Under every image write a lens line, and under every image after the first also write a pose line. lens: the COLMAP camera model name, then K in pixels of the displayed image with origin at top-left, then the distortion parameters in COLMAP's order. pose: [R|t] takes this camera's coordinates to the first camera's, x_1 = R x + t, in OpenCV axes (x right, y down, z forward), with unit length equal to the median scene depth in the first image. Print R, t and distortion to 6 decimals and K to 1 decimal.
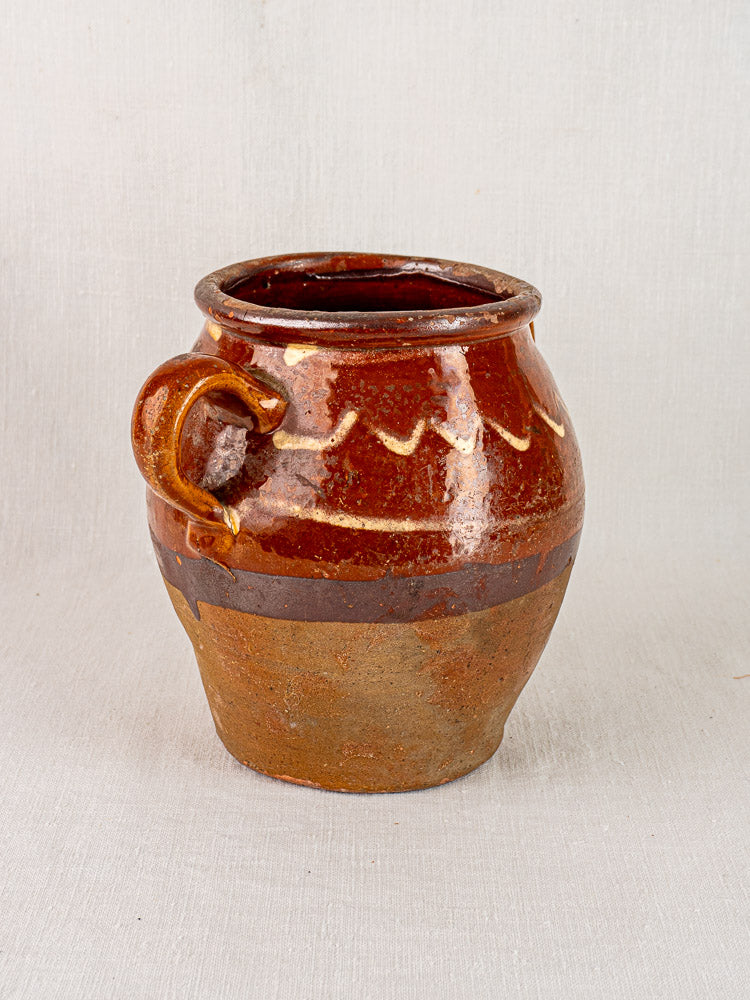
lens RADIAL K [[1817.7, 0, 375.0], [0, 1817.7, 500.0], [0, 0, 1]] dist [0.048754, 0.312675]
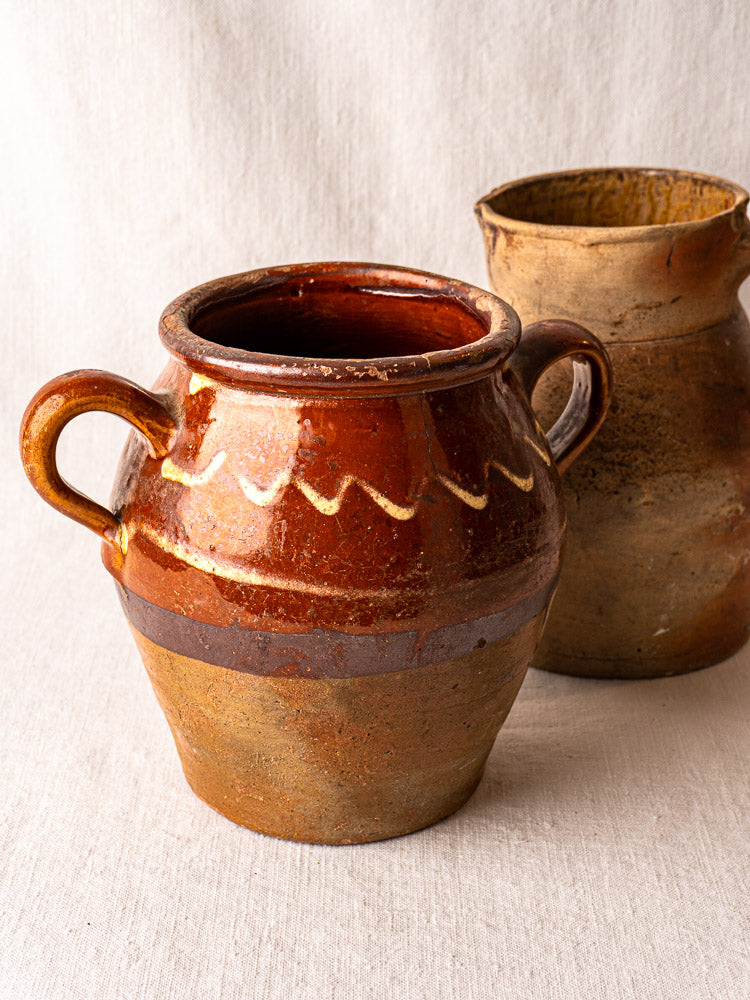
lens RADIAL K [[2017.4, 0, 372.7], [0, 2017.4, 544.3], [0, 0, 1]] dist [0.070996, 0.370592]
pose [[0.880227, 0.177336, -0.440173, 0.528331], [-0.138029, 0.983125, 0.120059, -0.137639], [0.454035, -0.044922, 0.889850, 0.077232]]
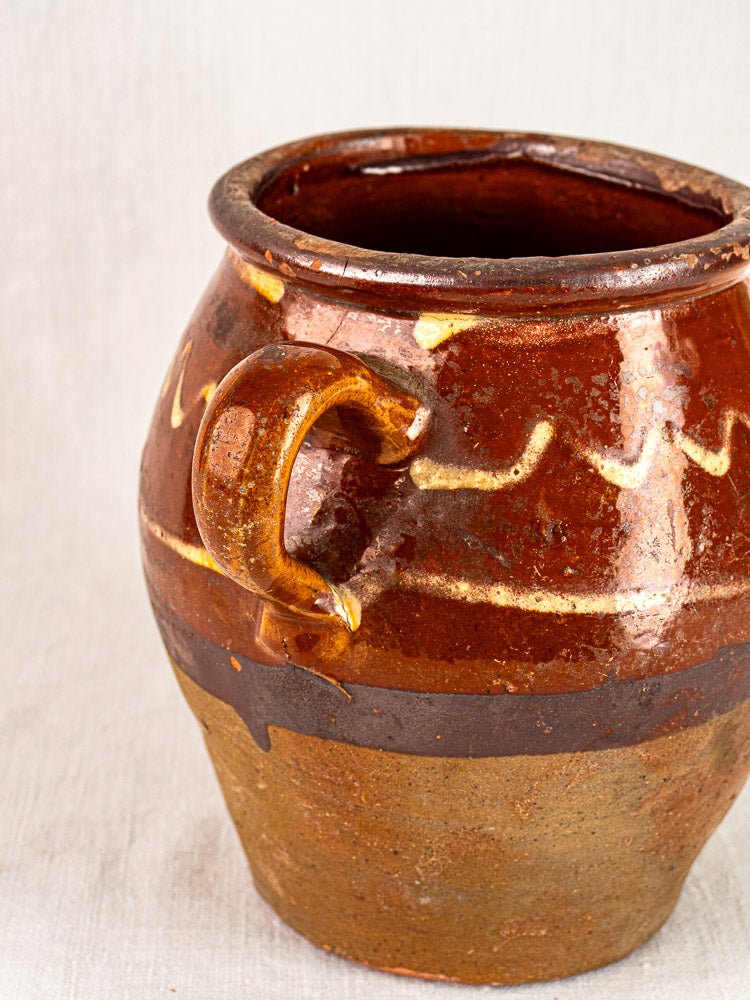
lens RADIAL K [[2072.0, 0, 375.0], [0, 2072.0, 500.0], [0, 0, 1]] dist [0.045472, 0.200858]
pose [[0.981183, -0.072907, 0.178785, -0.190613], [0.054421, 0.992853, 0.106210, -0.097841], [-0.185251, -0.094482, 0.978139, 0.322263]]
